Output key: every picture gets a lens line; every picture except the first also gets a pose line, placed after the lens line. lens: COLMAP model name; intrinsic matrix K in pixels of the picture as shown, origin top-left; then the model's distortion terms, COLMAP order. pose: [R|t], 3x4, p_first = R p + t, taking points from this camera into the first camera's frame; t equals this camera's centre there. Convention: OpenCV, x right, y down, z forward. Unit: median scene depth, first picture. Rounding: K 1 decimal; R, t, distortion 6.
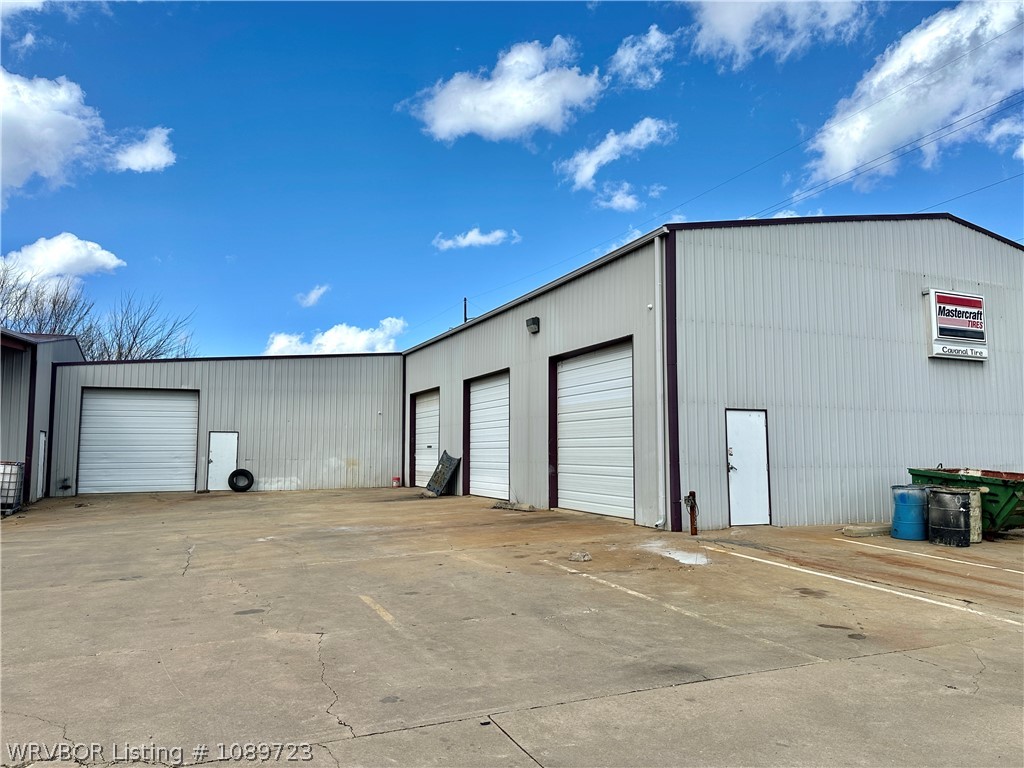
lens RADIAL K [[711.9, 0, 512.0], [0, 711.9, 384.0], [0, 0, 1]] dist [0.090077, -0.141046]
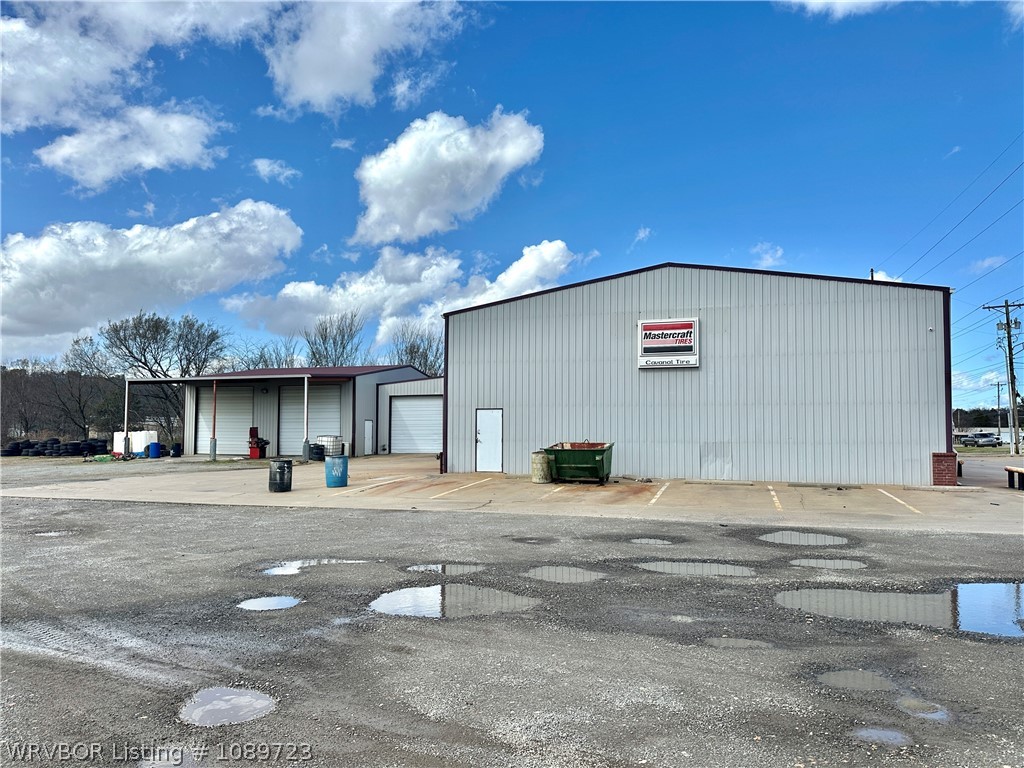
lens RADIAL K [[711.9, 0, 512.0], [0, 711.9, 384.0], [0, 0, 1]] dist [0.090077, -0.141046]
pose [[0.755116, -0.042709, -0.654199, 0.792383], [0.063662, 0.997937, 0.008334, -0.019905], [0.652493, -0.047941, 0.756277, -0.165196]]
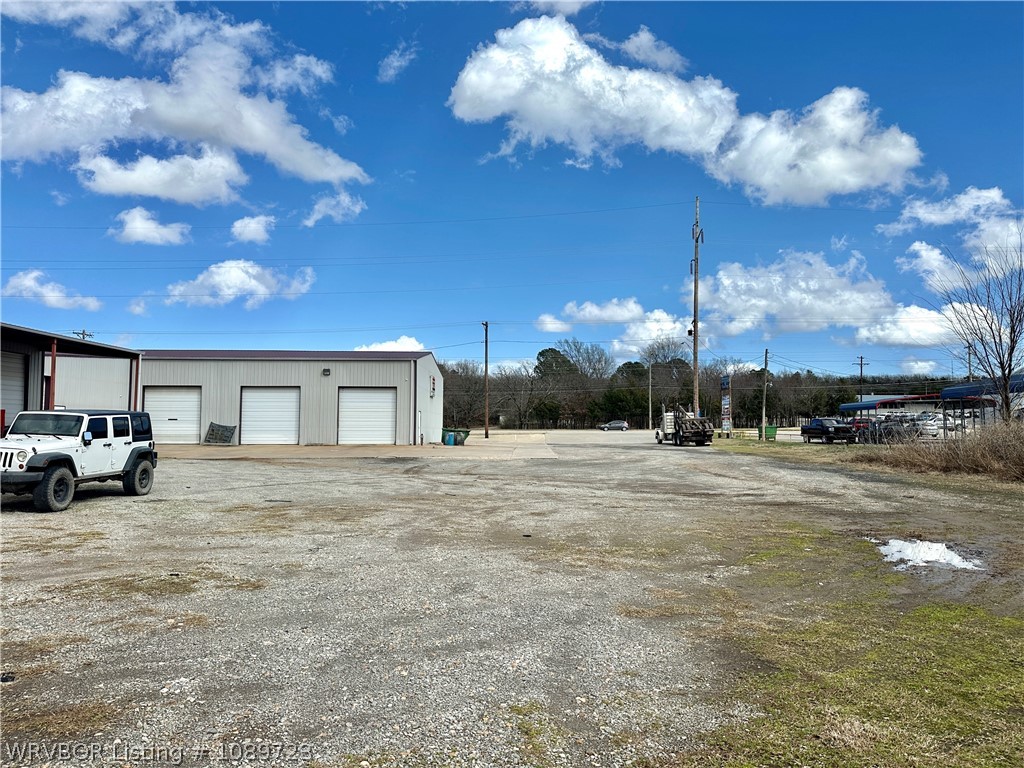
lens RADIAL K [[659.5, 0, 512.0], [0, 659.5, 384.0], [0, 0, 1]] dist [-0.105447, -0.004994]
pose [[0.341370, 0.061932, 0.937886, -1.301632], [-0.091248, 0.995297, -0.032511, -0.017731], [-0.935489, -0.074482, 0.345416, -0.267529]]
